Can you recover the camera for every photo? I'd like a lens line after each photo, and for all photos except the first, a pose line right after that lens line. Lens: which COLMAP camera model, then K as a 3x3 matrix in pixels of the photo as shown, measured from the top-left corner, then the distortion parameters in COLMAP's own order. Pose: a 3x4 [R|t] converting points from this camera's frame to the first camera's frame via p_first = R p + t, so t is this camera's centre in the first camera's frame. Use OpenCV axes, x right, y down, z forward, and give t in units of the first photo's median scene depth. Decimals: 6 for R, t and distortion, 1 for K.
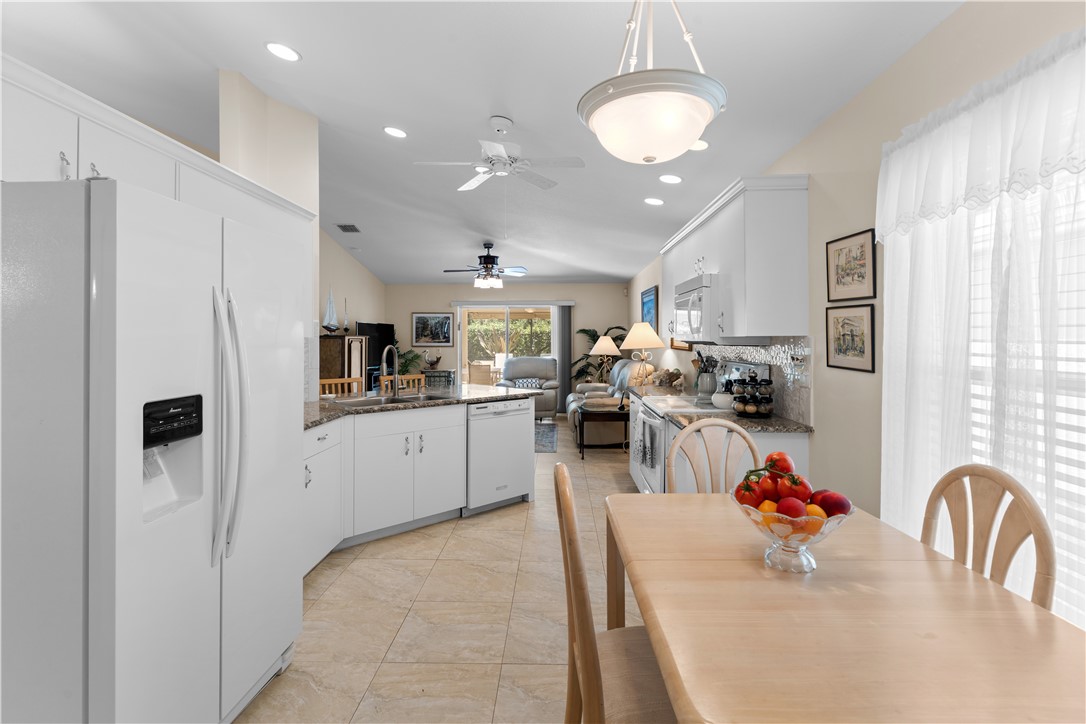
lens RADIAL K [[523.2, 0, 556.1], [0, 523.2, 341.3], [0, 0, 1]] dist [0.004151, 0.000498]
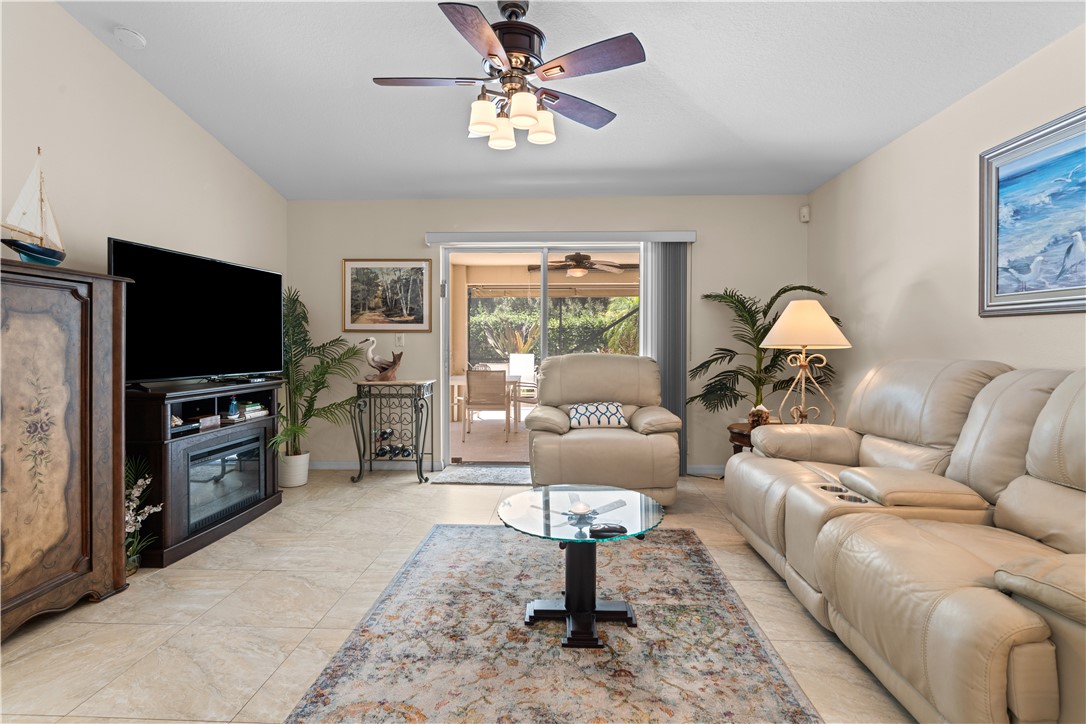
lens RADIAL K [[523.2, 0, 541.7], [0, 523.2, 350.8], [0, 0, 1]] dist [0.004151, 0.000498]
pose [[0.999136, 0.005173, -0.041240, -0.077559], [-0.004777, 0.999942, 0.009682, 0.022357], [0.041287, -0.009477, 0.999102, 0.537716]]
